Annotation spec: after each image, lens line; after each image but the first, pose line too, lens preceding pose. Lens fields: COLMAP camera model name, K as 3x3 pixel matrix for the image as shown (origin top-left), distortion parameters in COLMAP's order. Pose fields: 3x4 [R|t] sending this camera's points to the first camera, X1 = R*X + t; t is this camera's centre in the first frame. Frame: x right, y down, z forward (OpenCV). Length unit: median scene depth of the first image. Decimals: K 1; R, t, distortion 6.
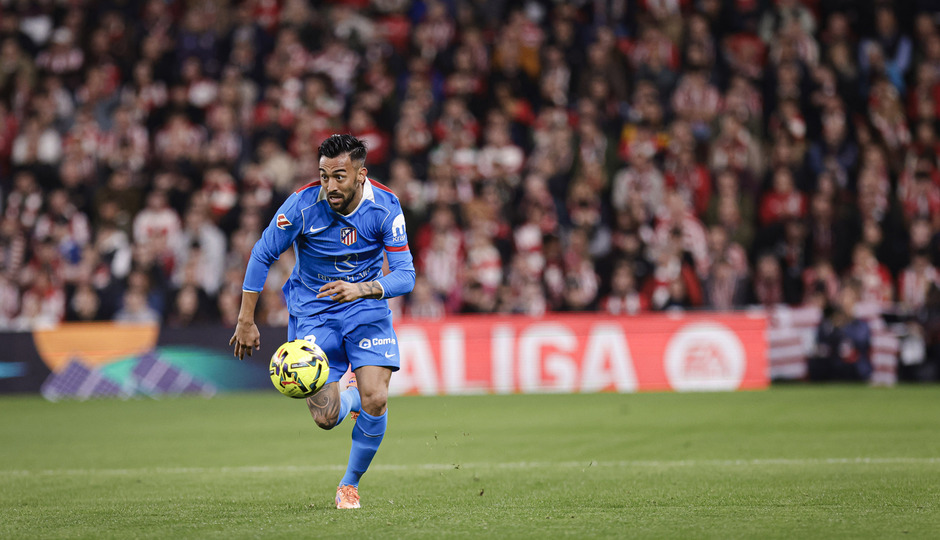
lens RADIAL K [[3685.1, 0, 469.9], [0, 3685.1, 269.7], [0, 0, 1]] dist [-0.305476, 0.000000]
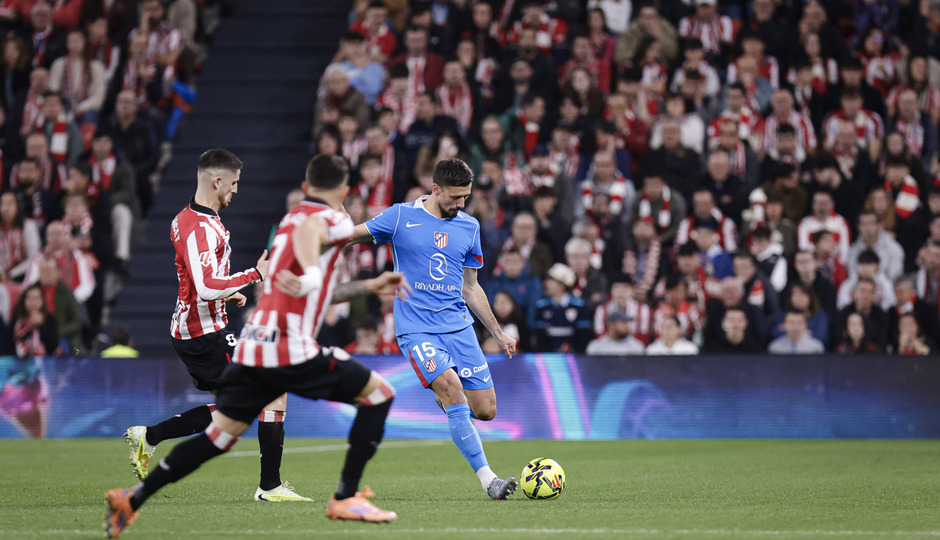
lens RADIAL K [[3685.1, 0, 469.9], [0, 3685.1, 269.8], [0, 0, 1]] dist [-0.305476, 0.000000]
pose [[0.982706, 0.018791, -0.184219, -0.011672], [-0.018866, 0.999821, 0.001344, -0.003242], [0.184212, 0.002155, 0.982884, 0.183500]]
